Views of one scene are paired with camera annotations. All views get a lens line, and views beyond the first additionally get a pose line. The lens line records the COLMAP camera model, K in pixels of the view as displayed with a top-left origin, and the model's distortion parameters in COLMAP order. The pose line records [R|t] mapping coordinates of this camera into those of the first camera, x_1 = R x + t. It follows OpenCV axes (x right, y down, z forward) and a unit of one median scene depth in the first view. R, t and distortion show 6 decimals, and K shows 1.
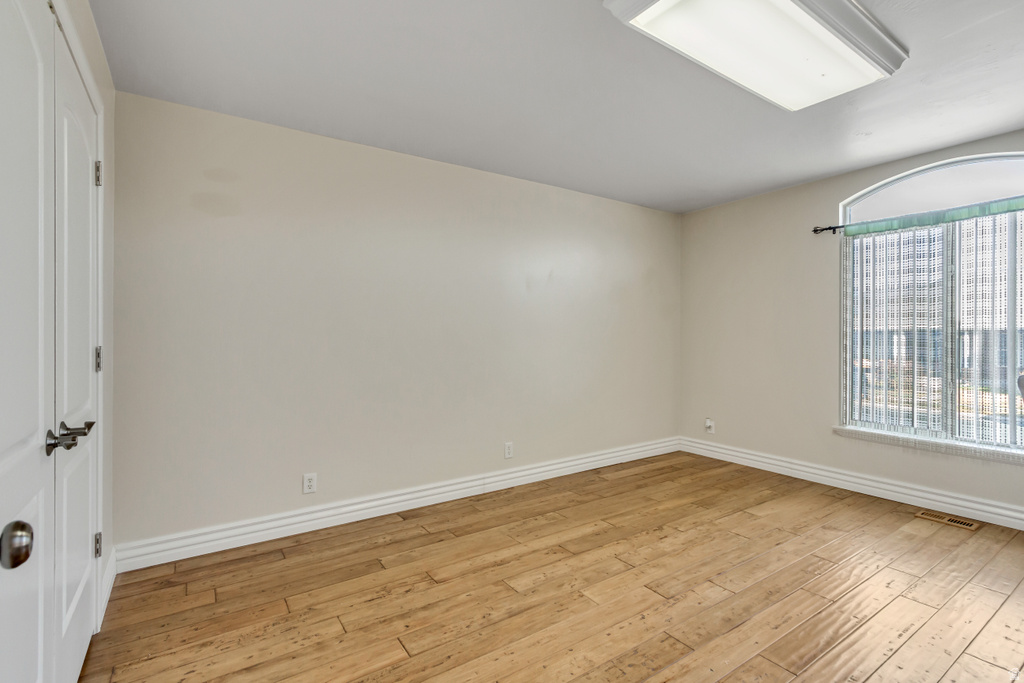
lens RADIAL K [[473.3, 0, 515.6], [0, 473.3, 337.4], [0, 0, 1]] dist [0.012183, -0.003705]
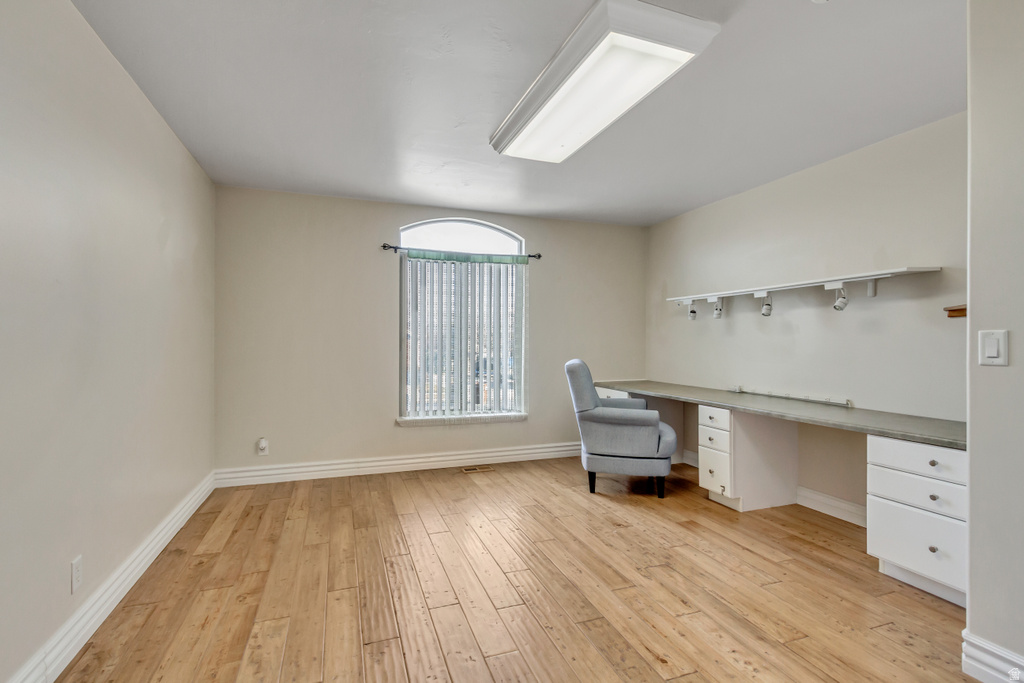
lens RADIAL K [[473.3, 0, 512.7], [0, 473.3, 345.5], [0, 0, 1]] dist [0.012183, -0.003705]
pose [[0.258530, -0.007656, 0.965973, -0.412023], [-0.002929, 0.999958, 0.008709, -0.004671], [-0.965999, -0.005081, 0.258496, 0.482056]]
